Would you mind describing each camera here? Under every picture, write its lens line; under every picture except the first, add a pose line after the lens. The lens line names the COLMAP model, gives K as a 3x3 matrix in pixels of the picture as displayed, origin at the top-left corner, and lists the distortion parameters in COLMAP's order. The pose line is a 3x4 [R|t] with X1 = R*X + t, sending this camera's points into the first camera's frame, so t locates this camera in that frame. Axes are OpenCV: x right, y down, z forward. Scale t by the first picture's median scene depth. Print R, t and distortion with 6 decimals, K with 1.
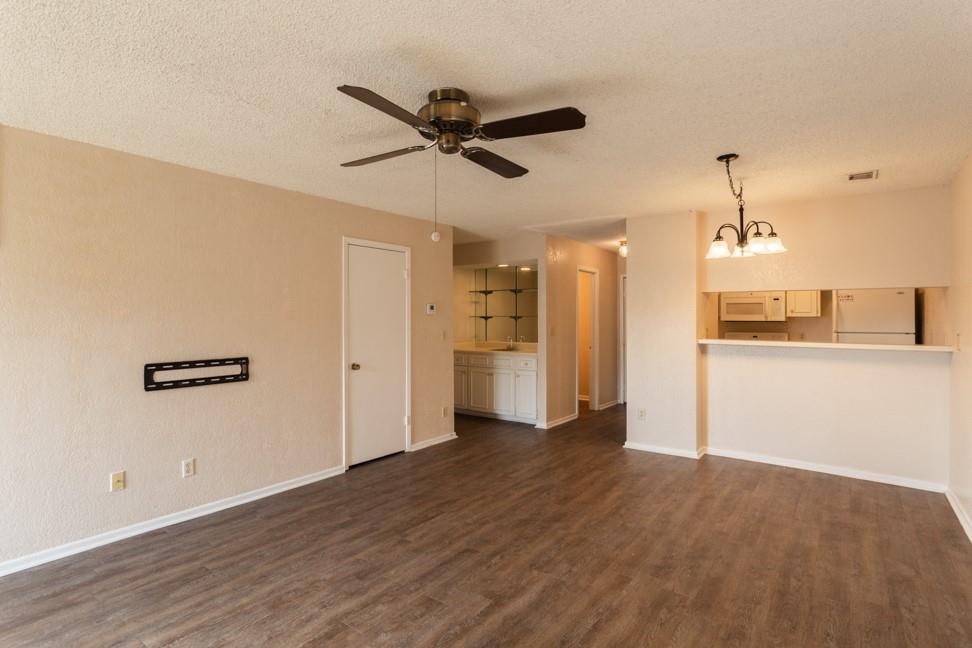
lens RADIAL K [[485.6, 0, 484.2], [0, 485.6, 318.7], [0, 0, 1]] dist [-0.001356, 0.000597]
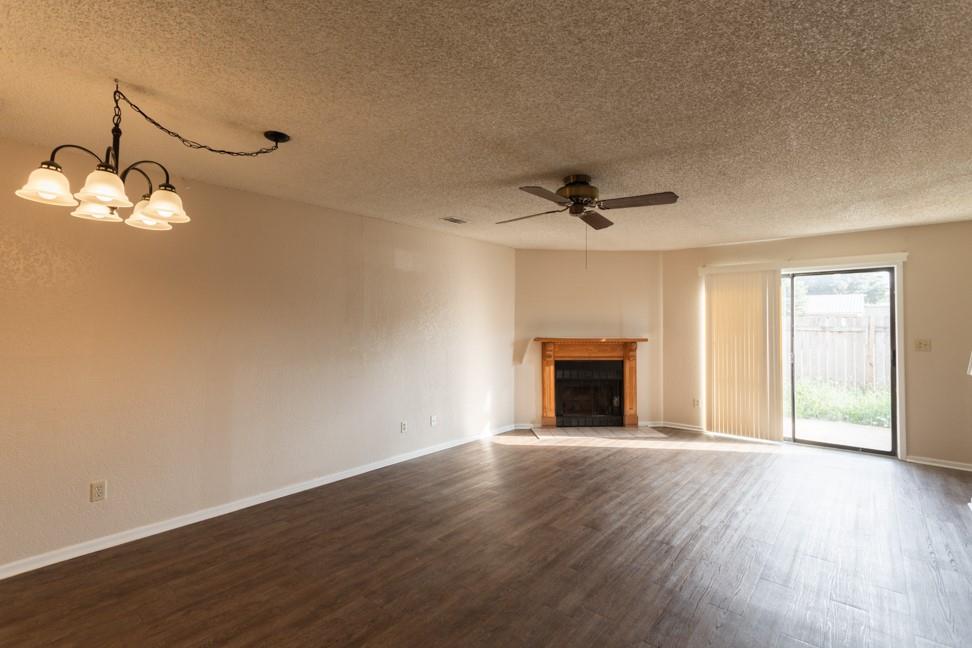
lens RADIAL K [[458.5, 0, 484.5], [0, 458.5, 317.3], [0, 0, 1]] dist [0.003179, 0.000472]
pose [[-0.998632, 0.002270, 0.052245, 0.087568], [0.001423, 0.999867, -0.016242, -0.005112], [-0.052274, -0.016146, -0.998502, 1.516767]]
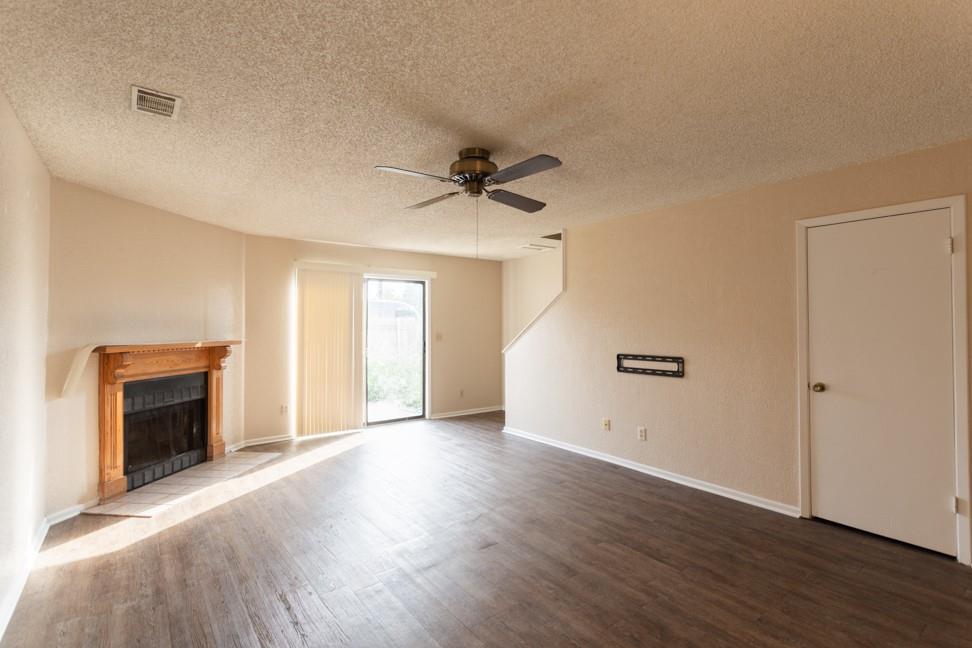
lens RADIAL K [[458.5, 0, 484.5], [0, 458.5, 317.3], [0, 0, 1]] dist [0.003179, 0.000472]
pose [[-0.265892, -0.010337, -0.963947, 0.687480], [0.002362, 0.999933, -0.011374, -0.004342], [0.964000, -0.005301, -0.265850, 0.844908]]
